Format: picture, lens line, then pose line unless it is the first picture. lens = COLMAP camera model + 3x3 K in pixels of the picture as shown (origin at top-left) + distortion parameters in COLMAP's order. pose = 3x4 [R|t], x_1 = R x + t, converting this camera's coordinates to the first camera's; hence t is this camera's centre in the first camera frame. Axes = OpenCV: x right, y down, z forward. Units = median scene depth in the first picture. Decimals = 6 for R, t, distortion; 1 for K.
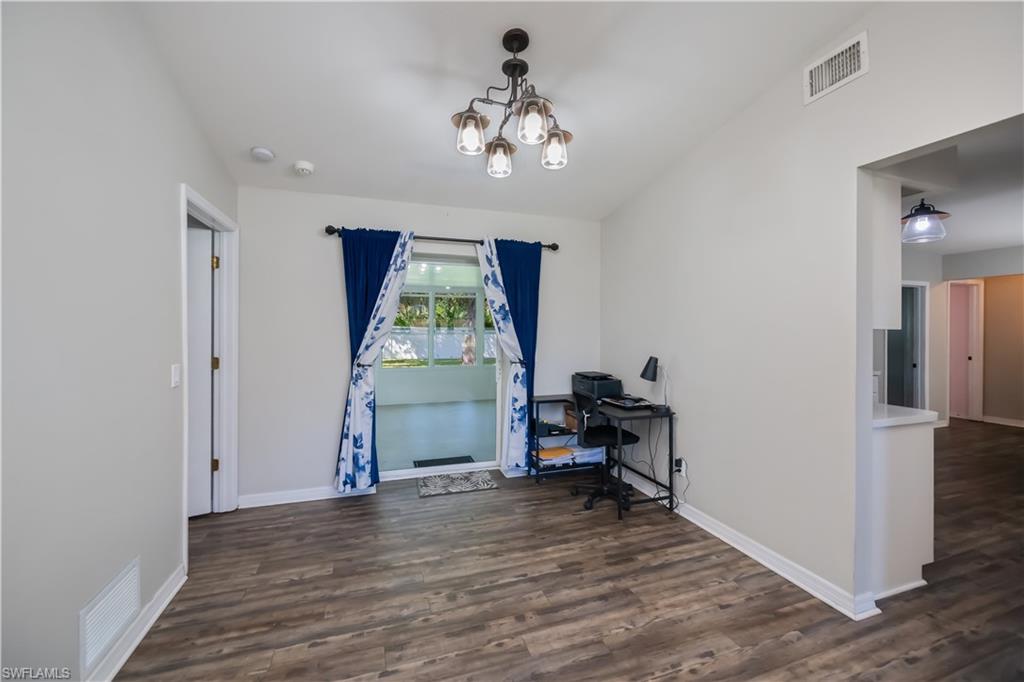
lens RADIAL K [[409.6, 0, 510.0], [0, 409.6, 326.0], [0, 0, 1]] dist [-0.004281, -0.002371]
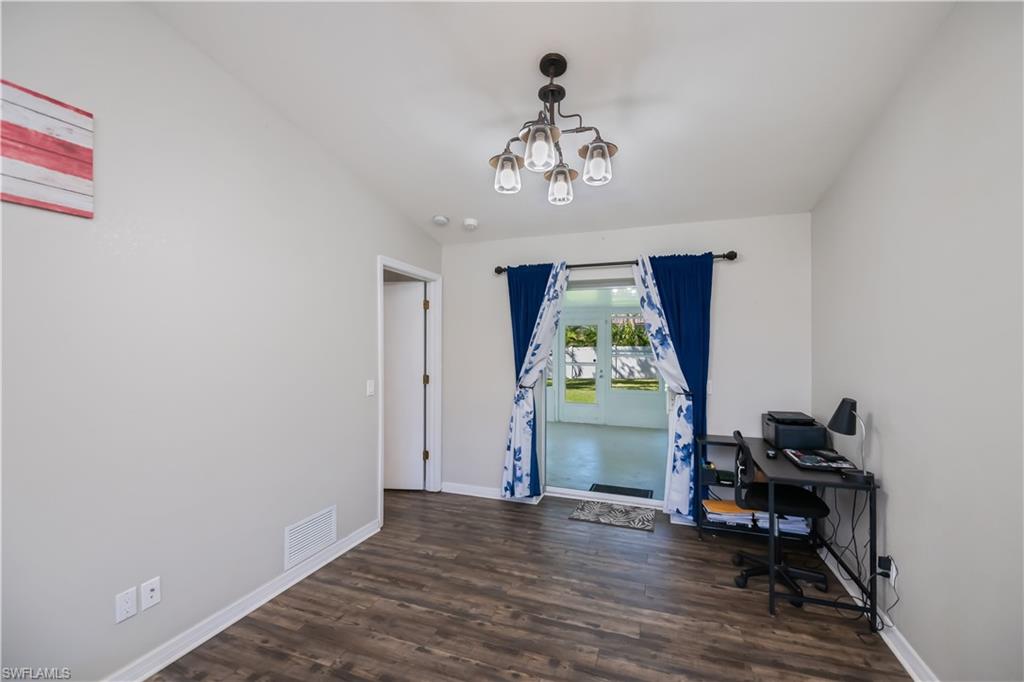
lens RADIAL K [[409.6, 0, 520.2], [0, 409.6, 340.4], [0, 0, 1]] dist [-0.004281, -0.002371]
pose [[0.790878, -0.011139, -0.611873, 0.351478], [0.004583, 0.999914, -0.012279, -0.019638], [0.611957, 0.006907, 0.790861, 0.117766]]
